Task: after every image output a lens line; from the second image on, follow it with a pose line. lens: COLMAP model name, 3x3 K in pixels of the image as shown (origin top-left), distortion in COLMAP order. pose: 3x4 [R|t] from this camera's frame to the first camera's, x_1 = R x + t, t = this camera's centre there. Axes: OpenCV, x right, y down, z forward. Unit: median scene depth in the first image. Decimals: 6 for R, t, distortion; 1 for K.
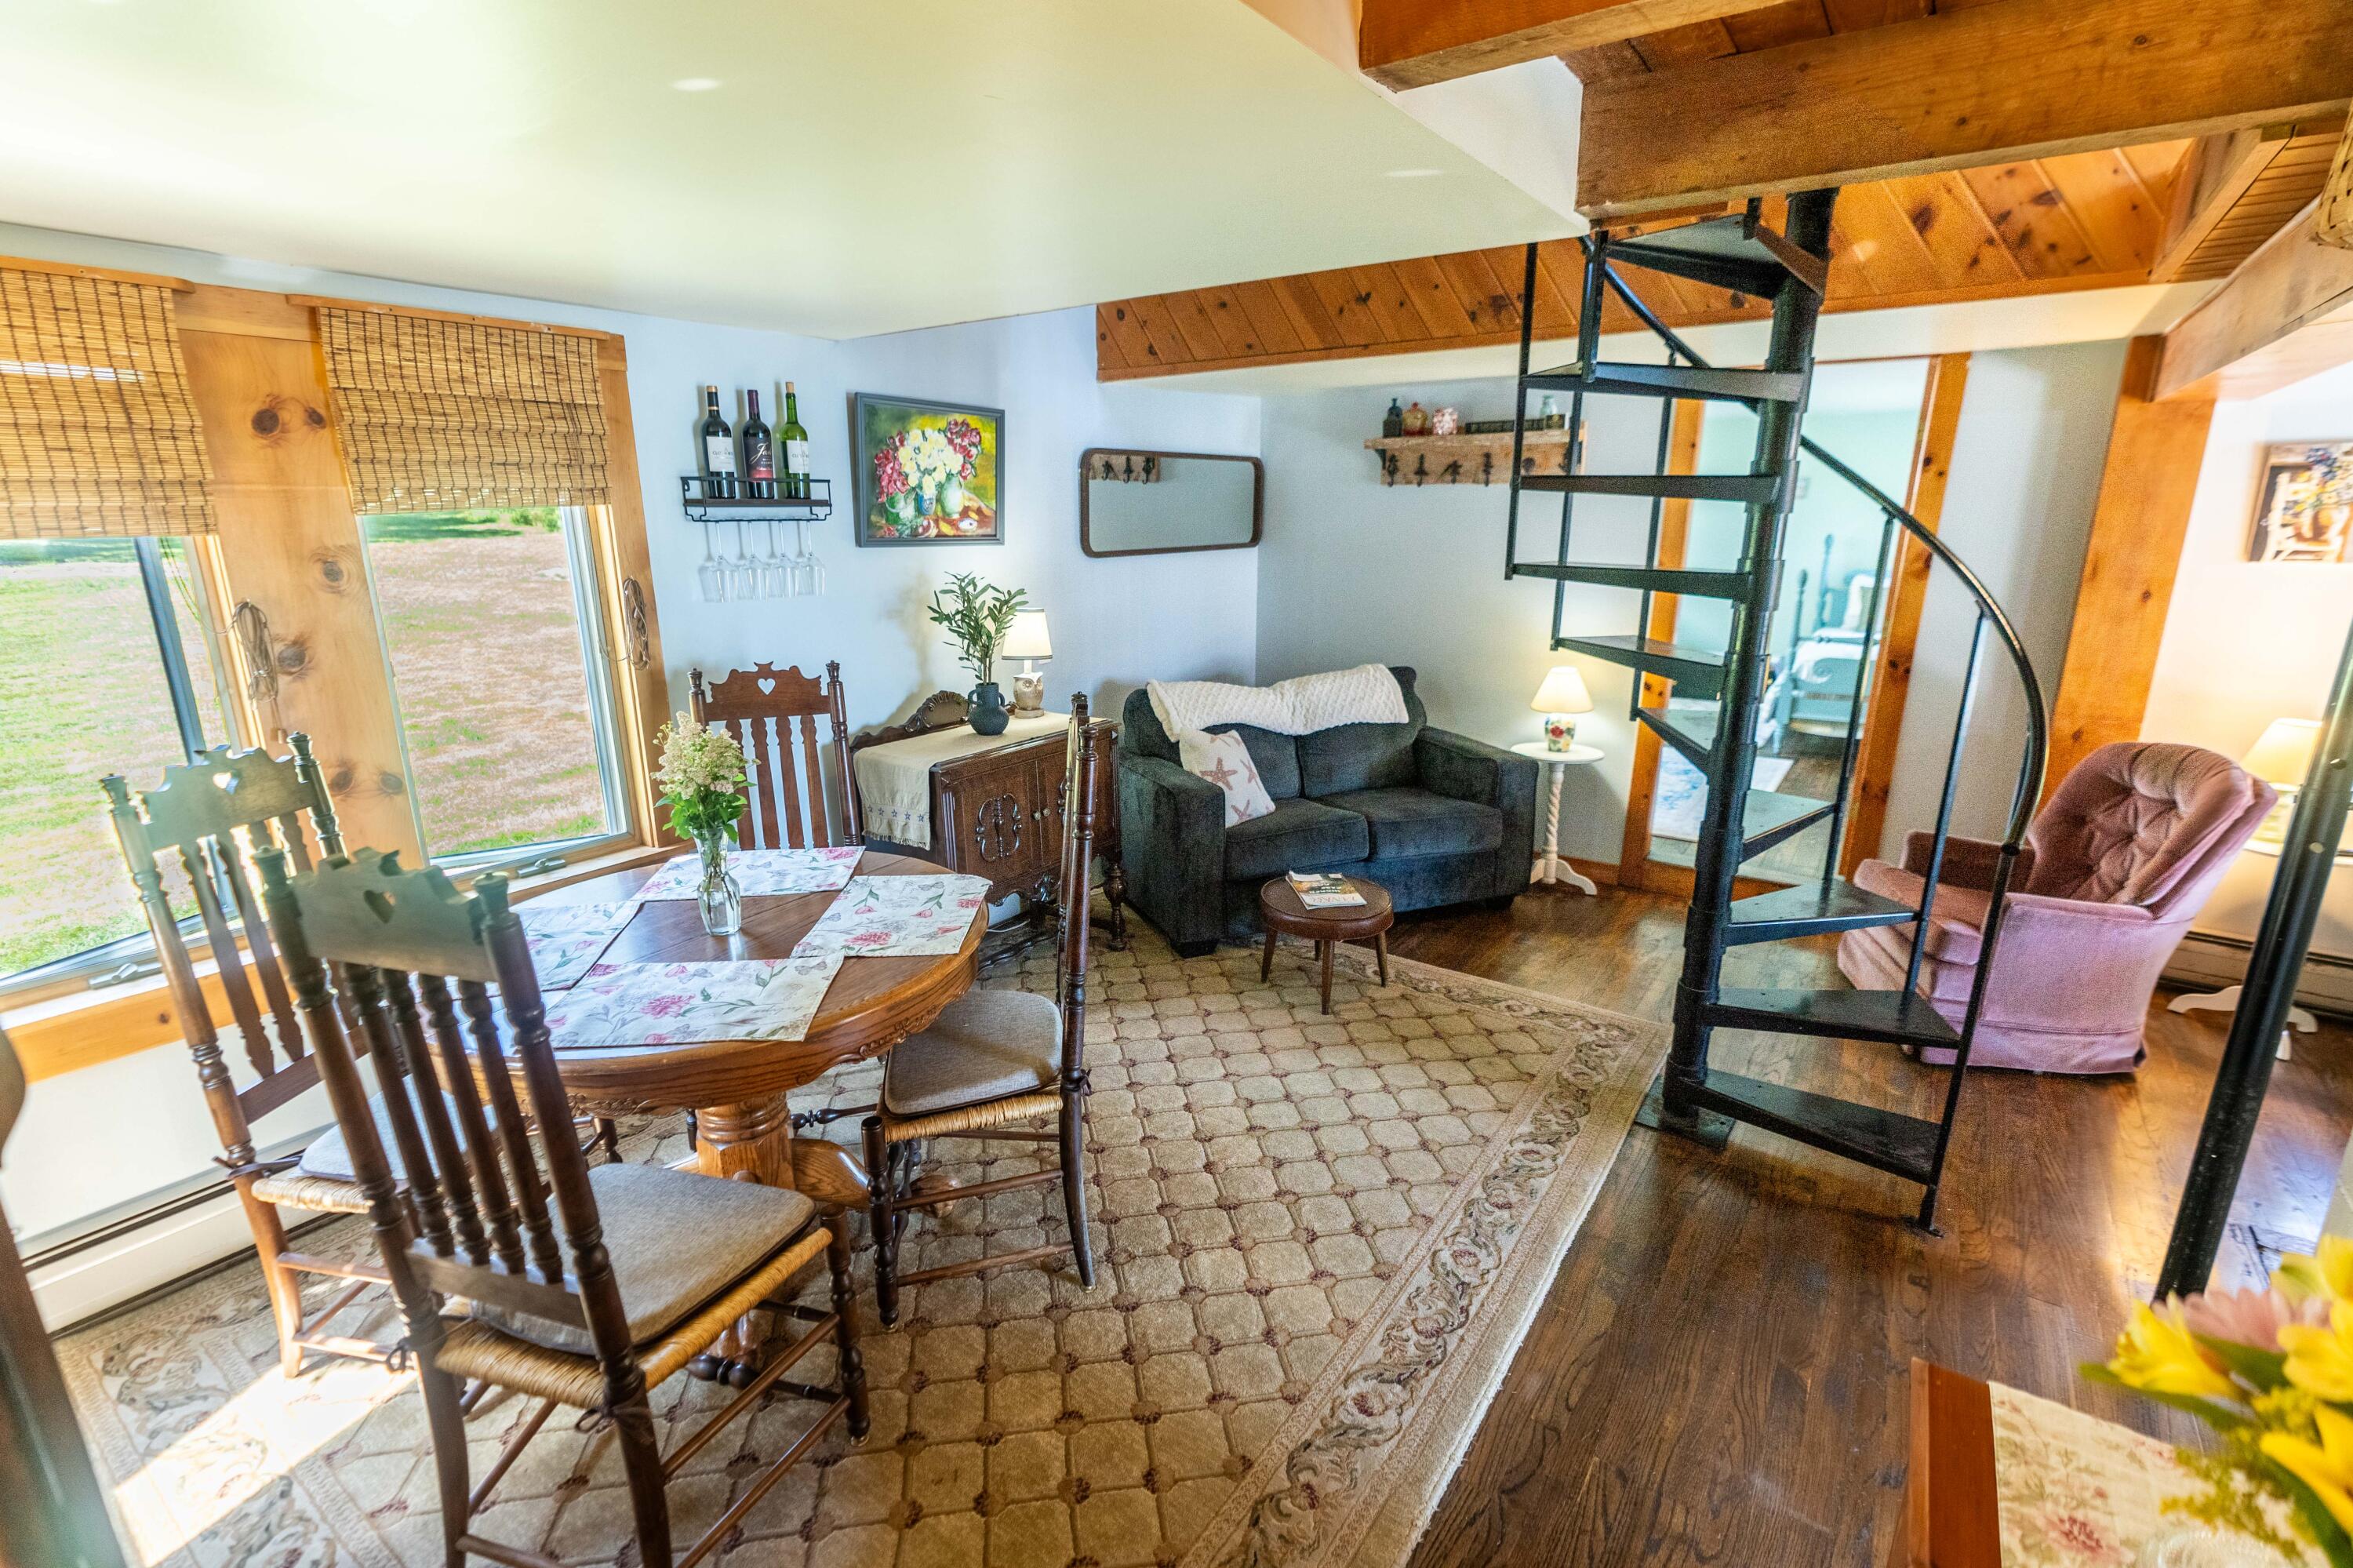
lens RADIAL K [[1071.9, 0, 1177.0], [0, 1071.9, 794.6], [0, 0, 1]] dist [-0.003845, -0.000051]
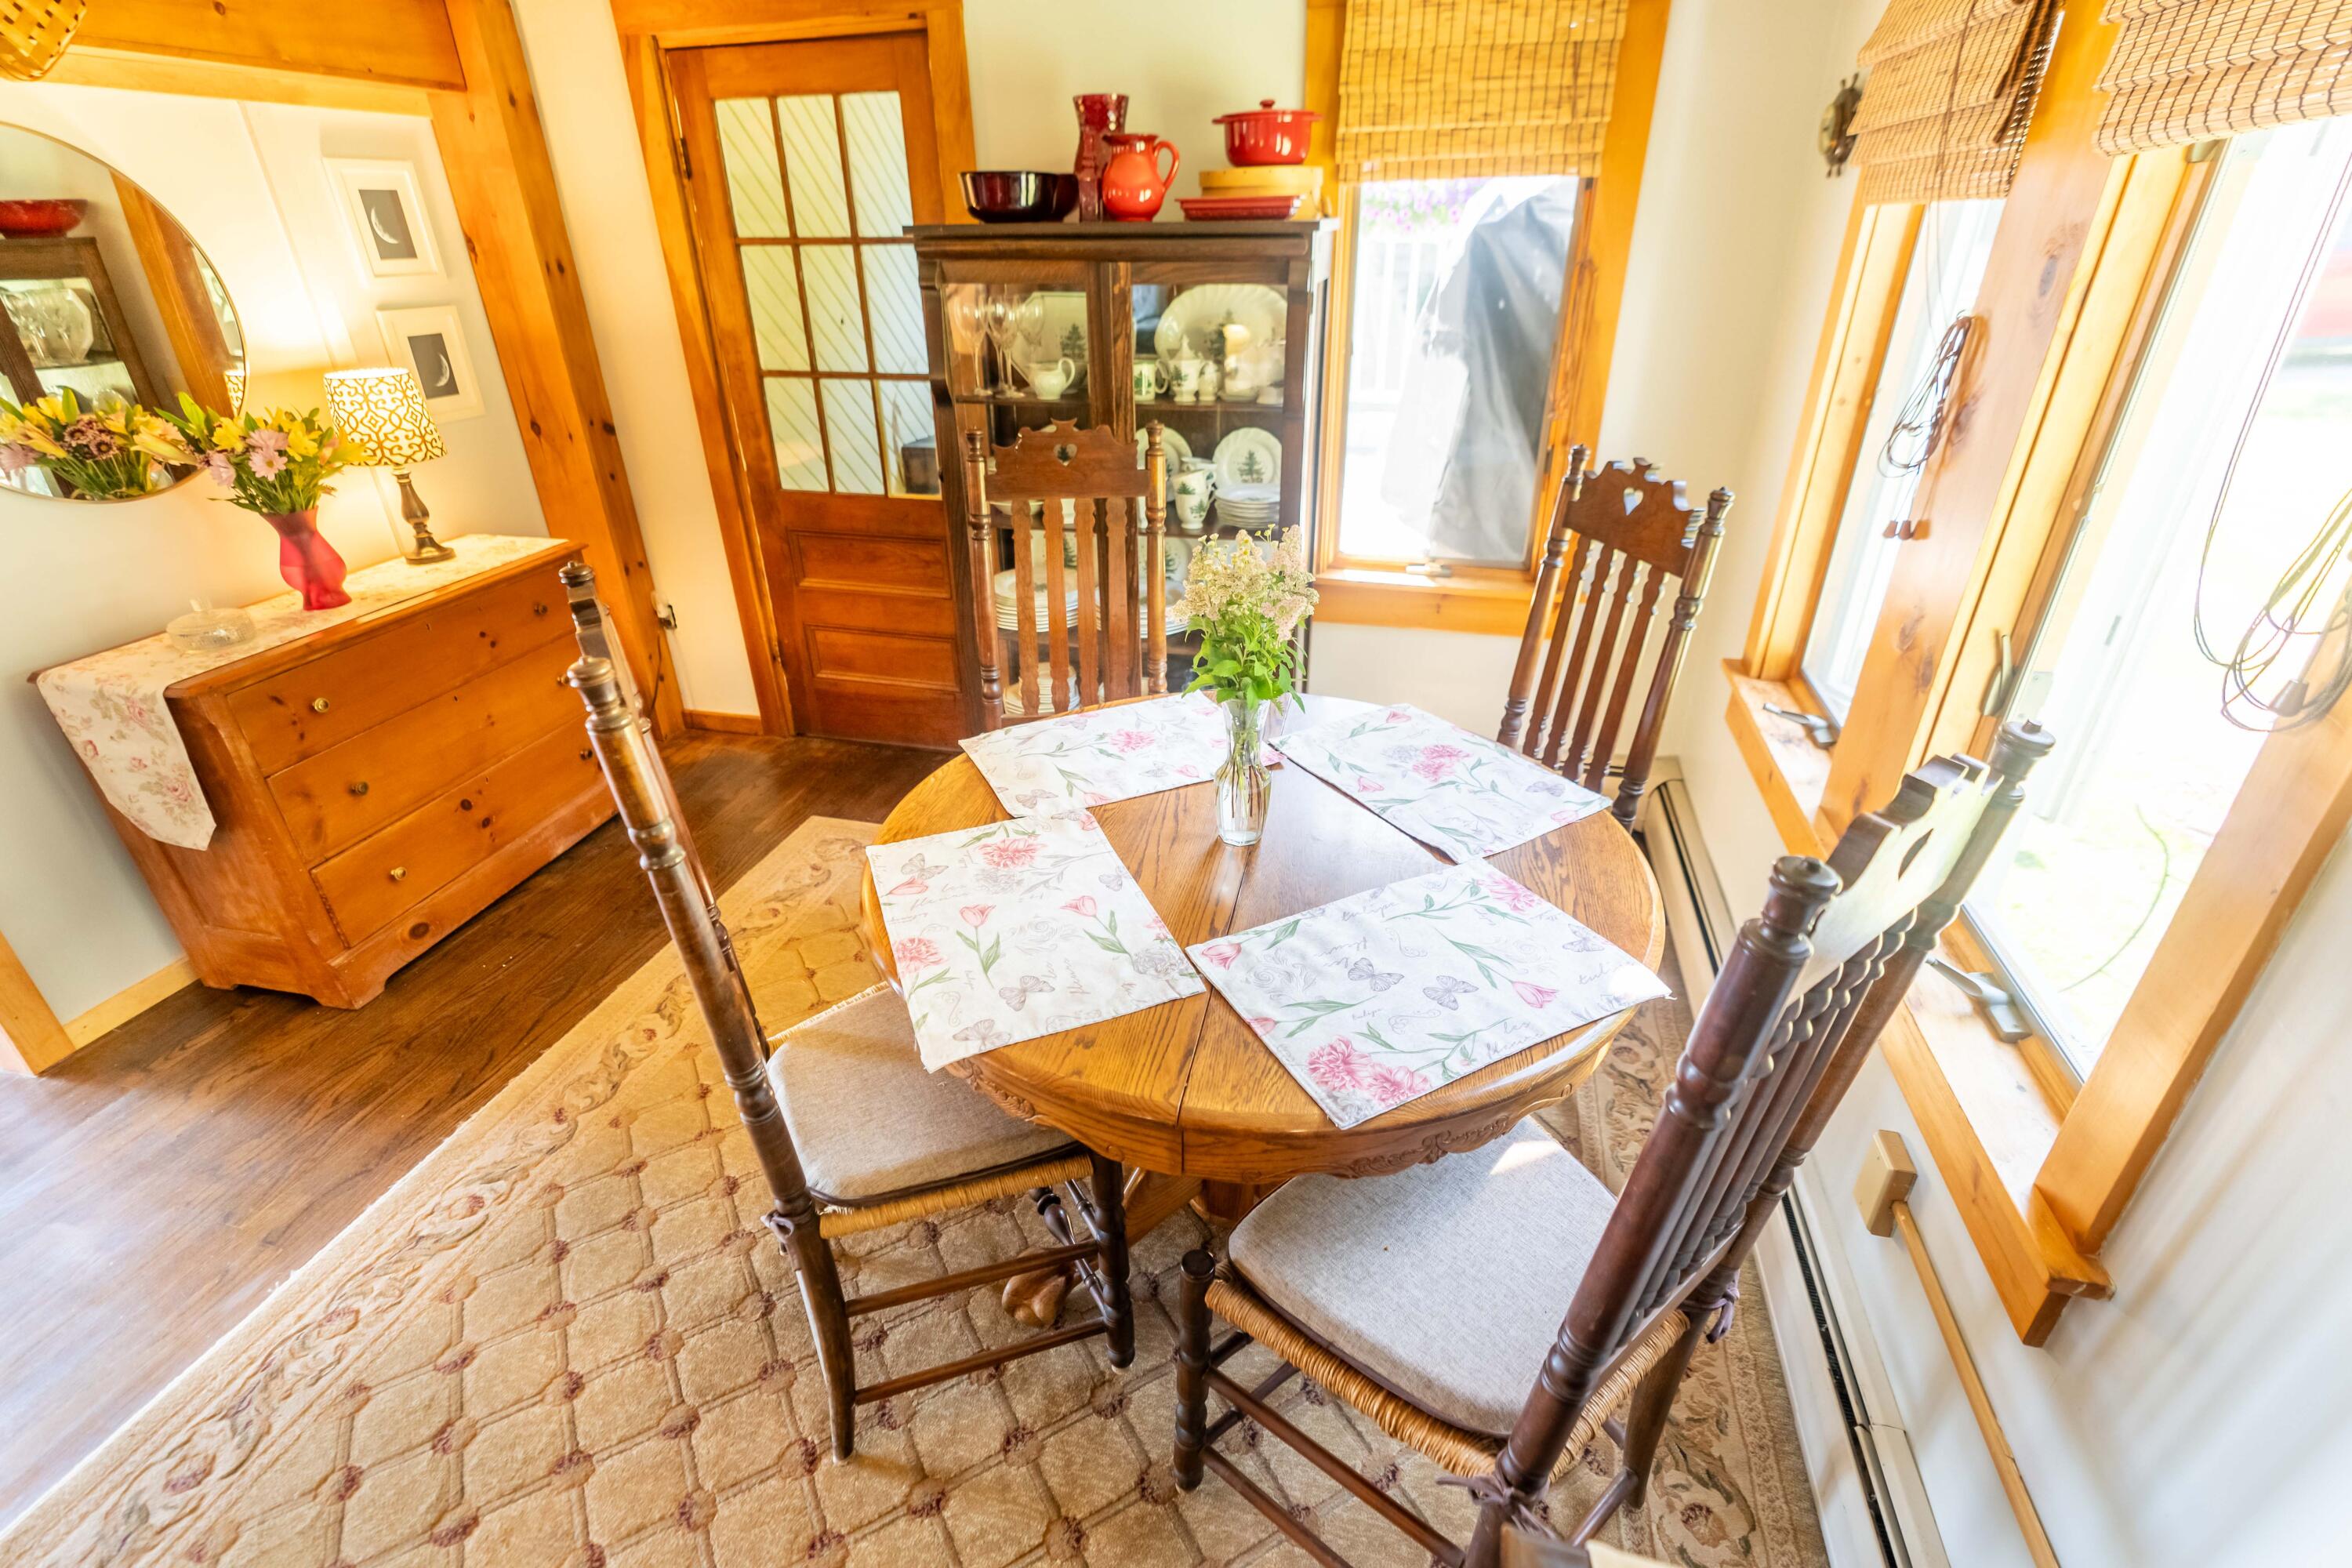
lens RADIAL K [[1071.4, 0, 1165.6], [0, 1071.4, 790.1], [0, 0, 1]] dist [-0.003845, -0.000051]
pose [[-0.937660, 0.178847, -0.298006, -0.178185], [-0.071737, 0.739382, 0.669454, -0.372132], [0.340070, 0.649098, -0.680459, 1.482520]]
